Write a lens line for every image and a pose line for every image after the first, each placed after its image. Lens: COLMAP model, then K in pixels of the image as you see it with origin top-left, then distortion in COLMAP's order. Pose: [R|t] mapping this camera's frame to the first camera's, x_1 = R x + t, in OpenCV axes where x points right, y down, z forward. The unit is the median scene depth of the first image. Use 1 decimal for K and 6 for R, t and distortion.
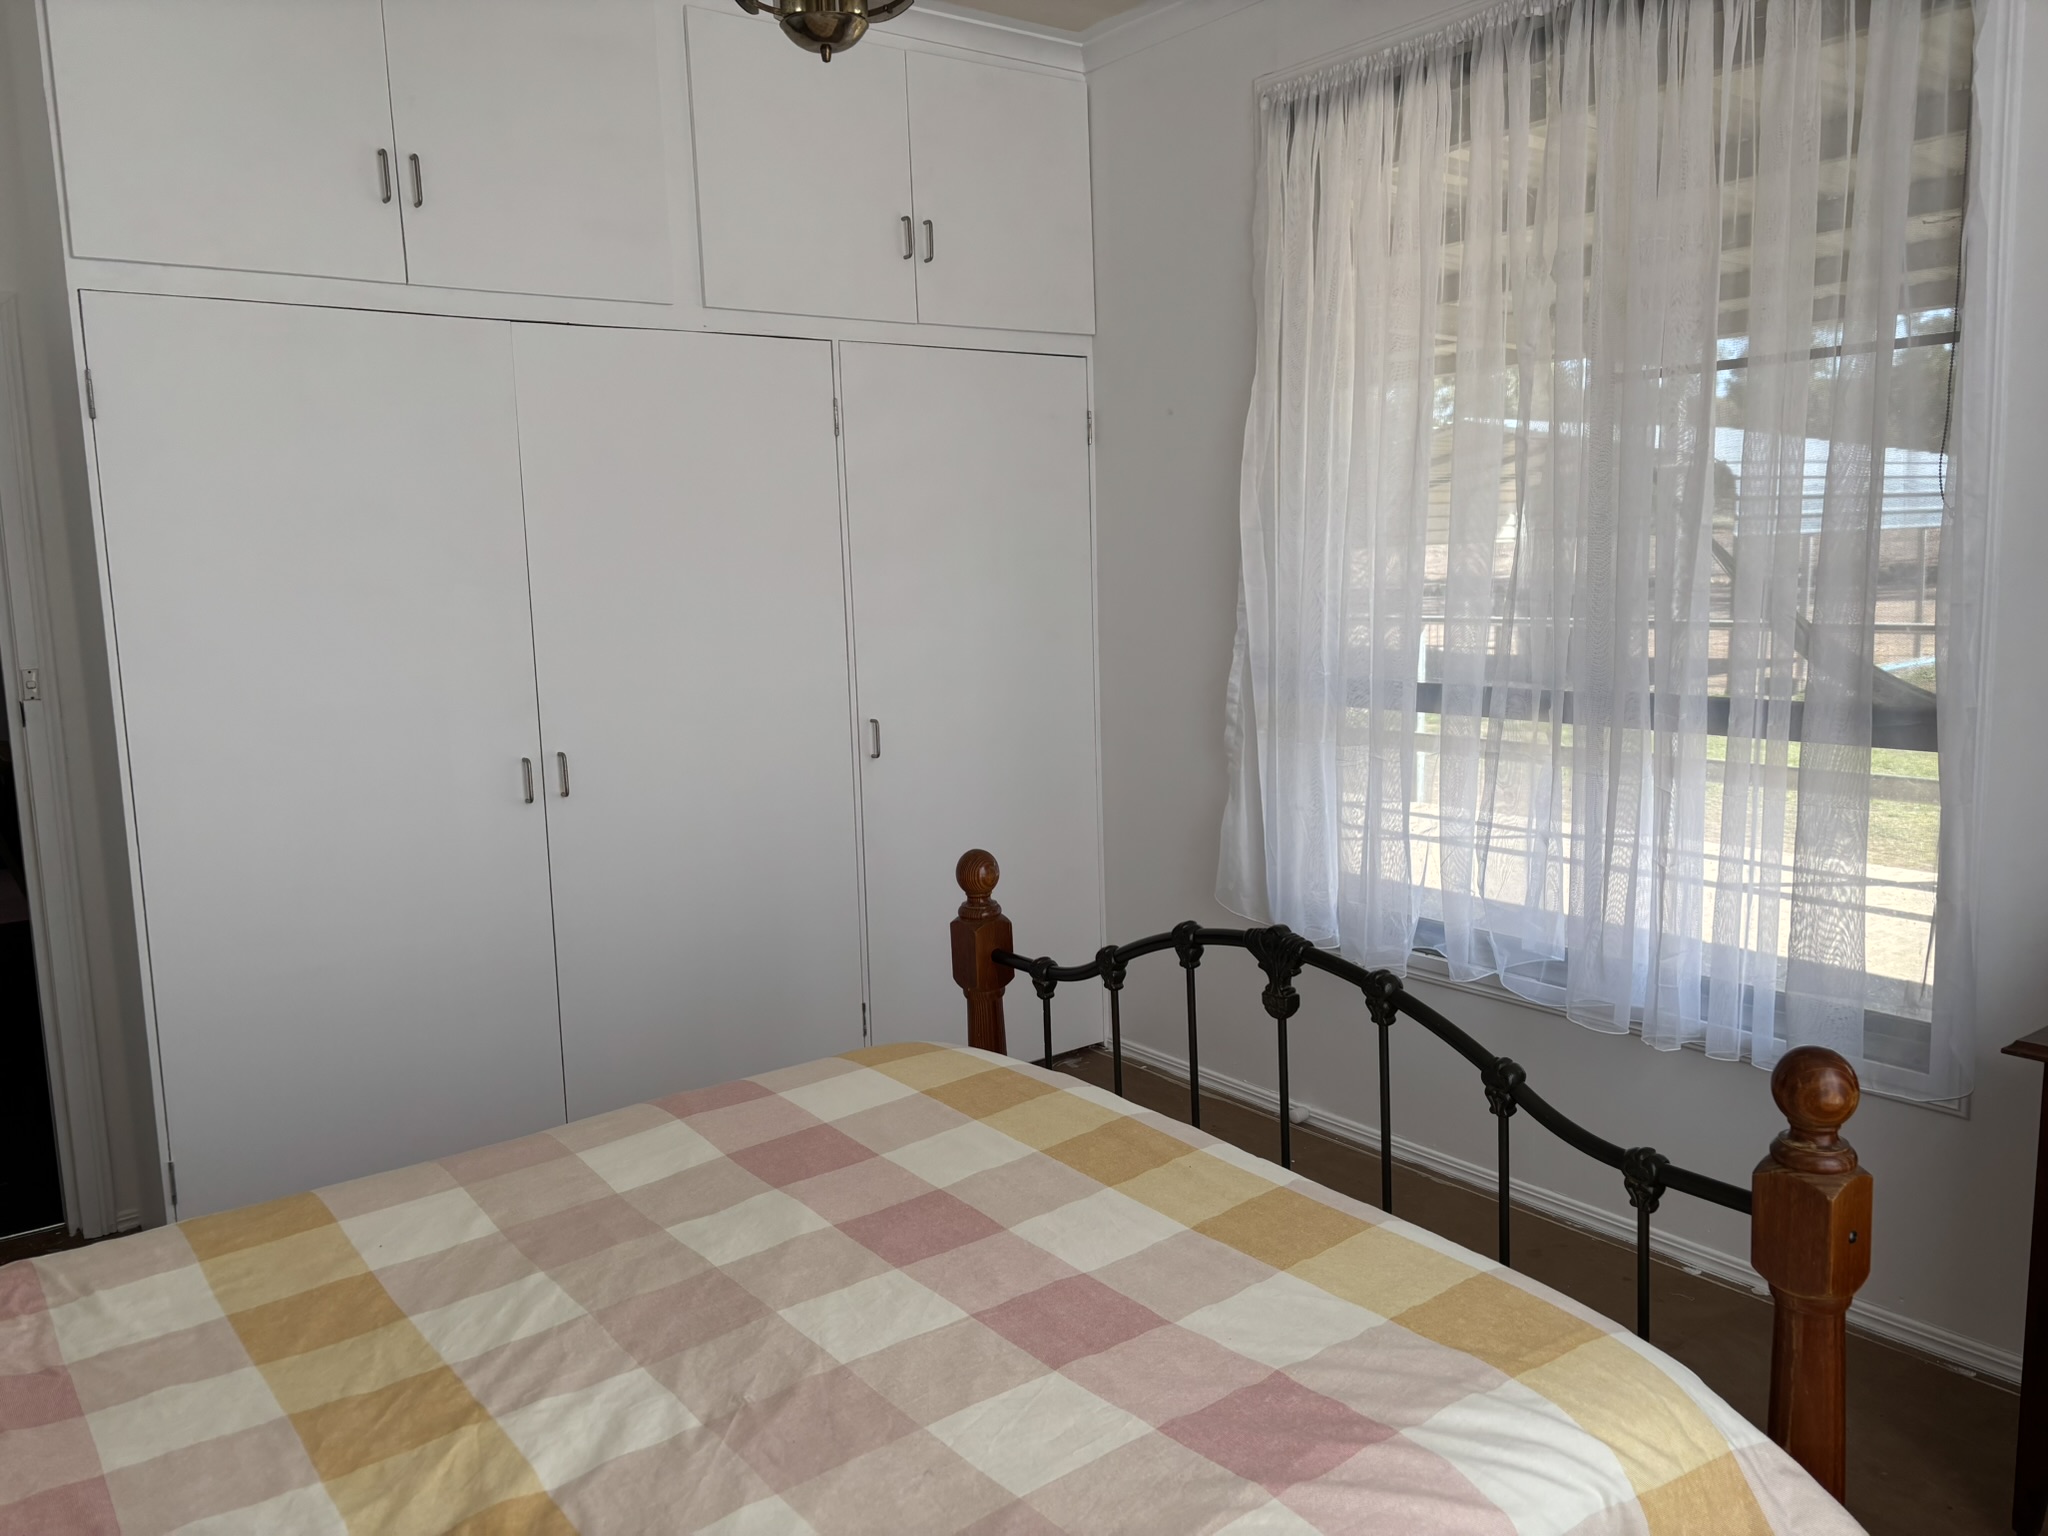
lens RADIAL K [[1565.6, 0, 1031.3], [0, 1565.6, 771.7], [0, 0, 1]] dist [0.008749, 0.005074]
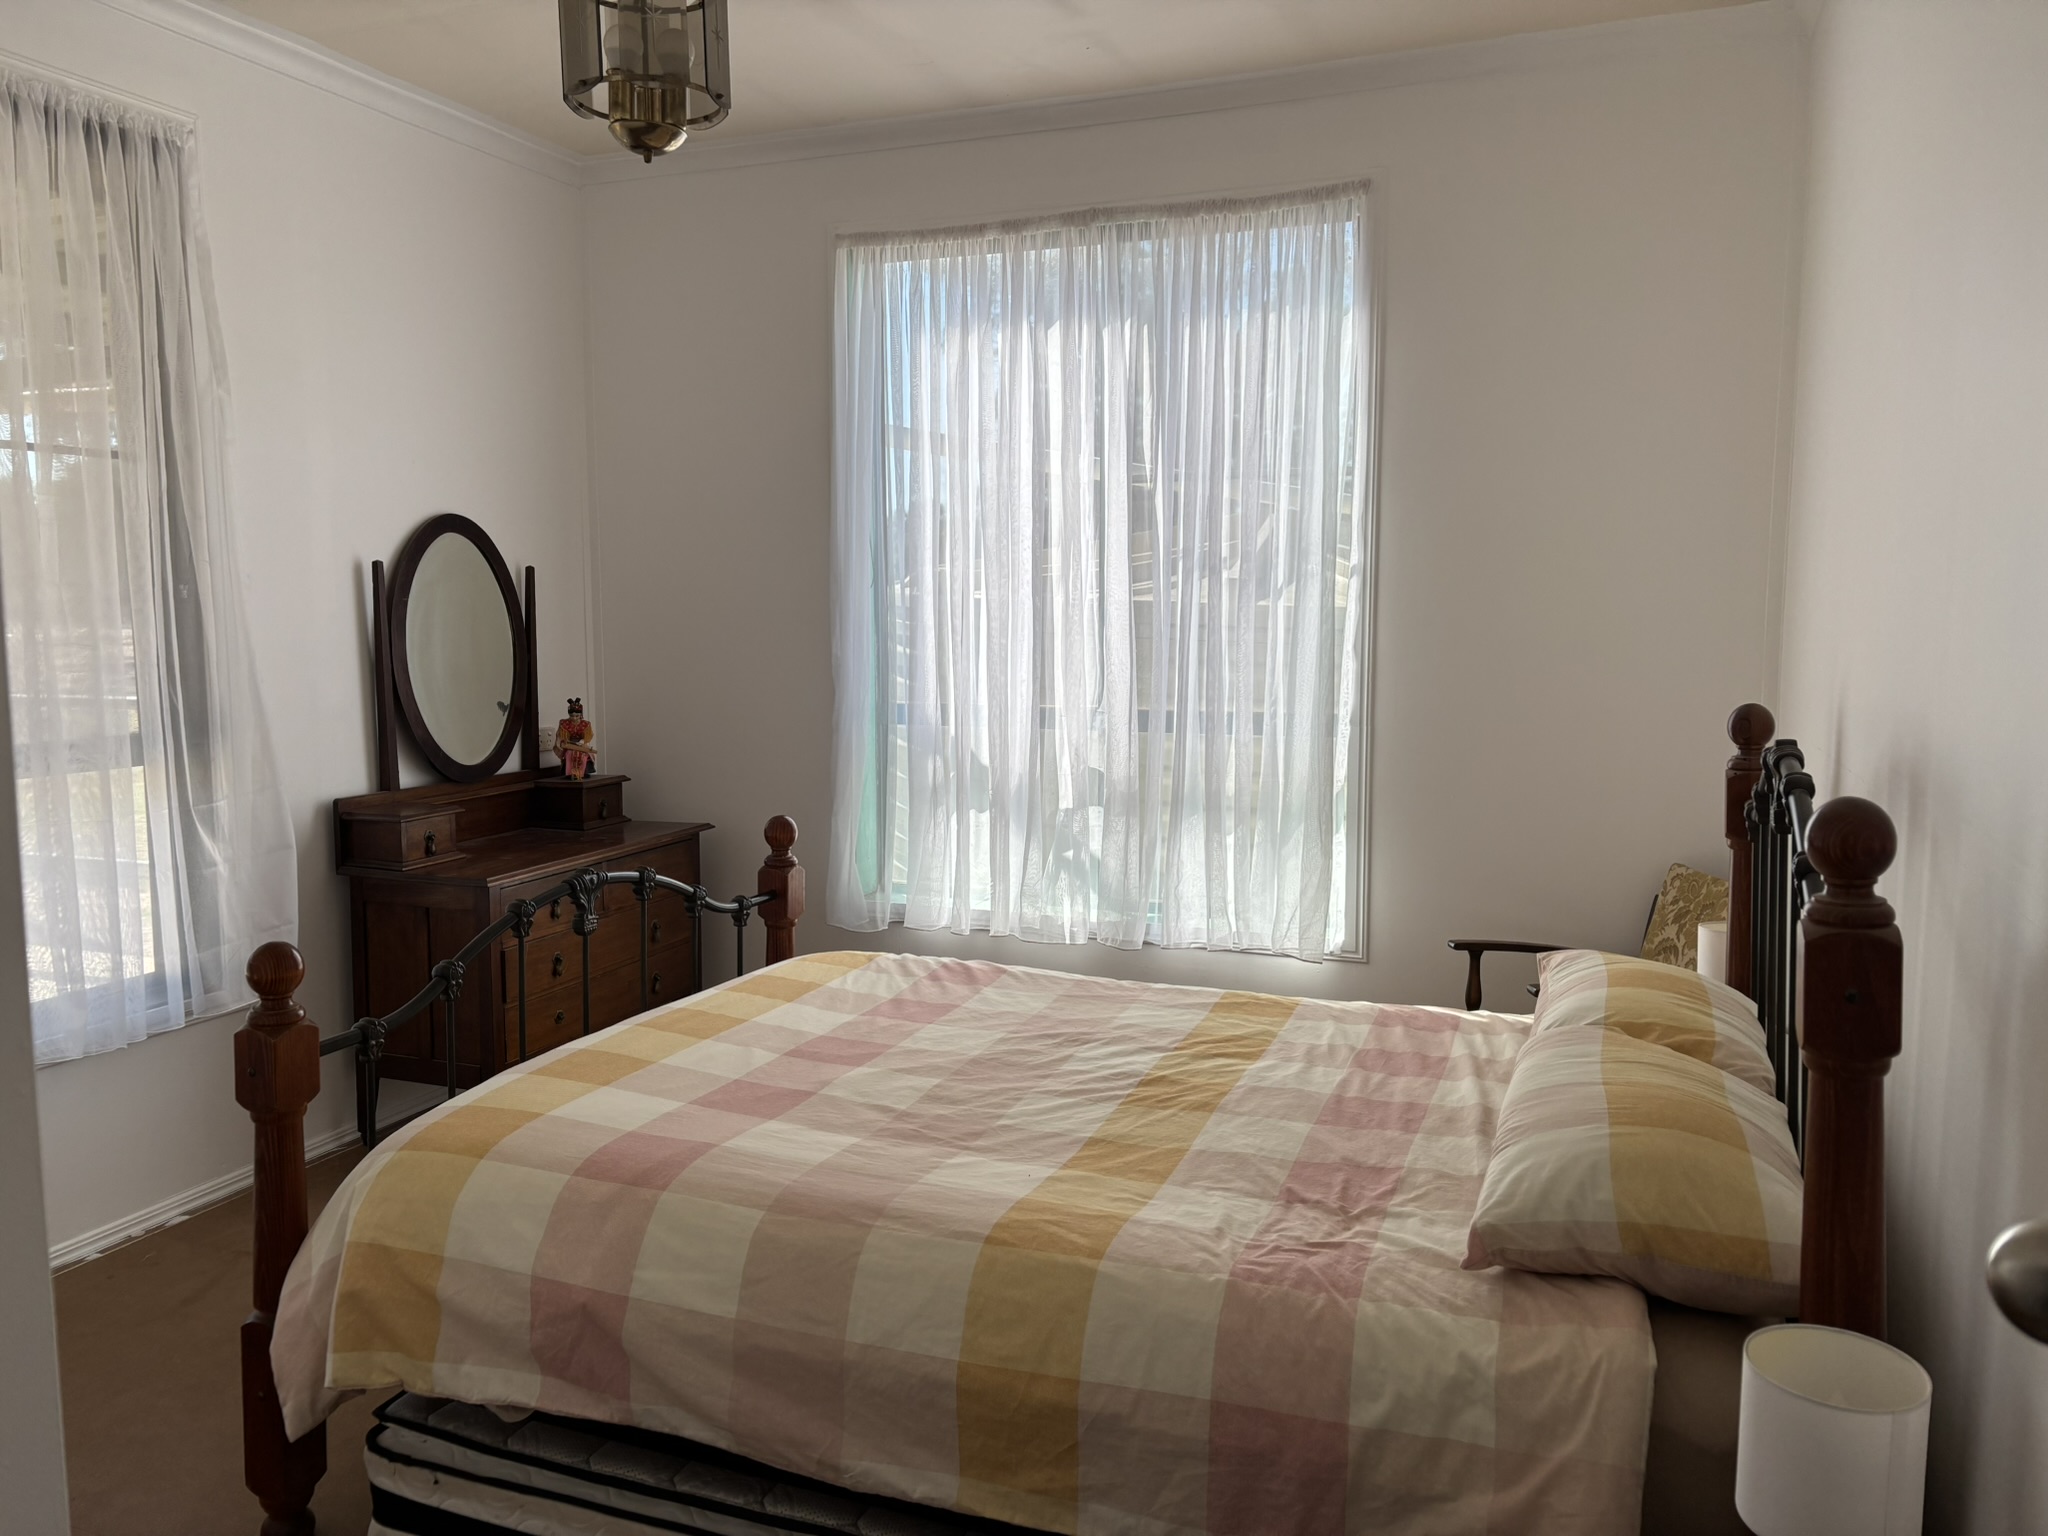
lens RADIAL K [[1513.1, 0, 1024.1], [0, 1513.1, 756.3], [0, 0, 1]] dist [0.020065, -0.033145]
pose [[-0.530998, -0.060591, 0.845204, -1.471822], [0.128277, 0.980197, 0.150858, -0.189839], [-0.837607, 0.188525, -0.512711, 1.668672]]
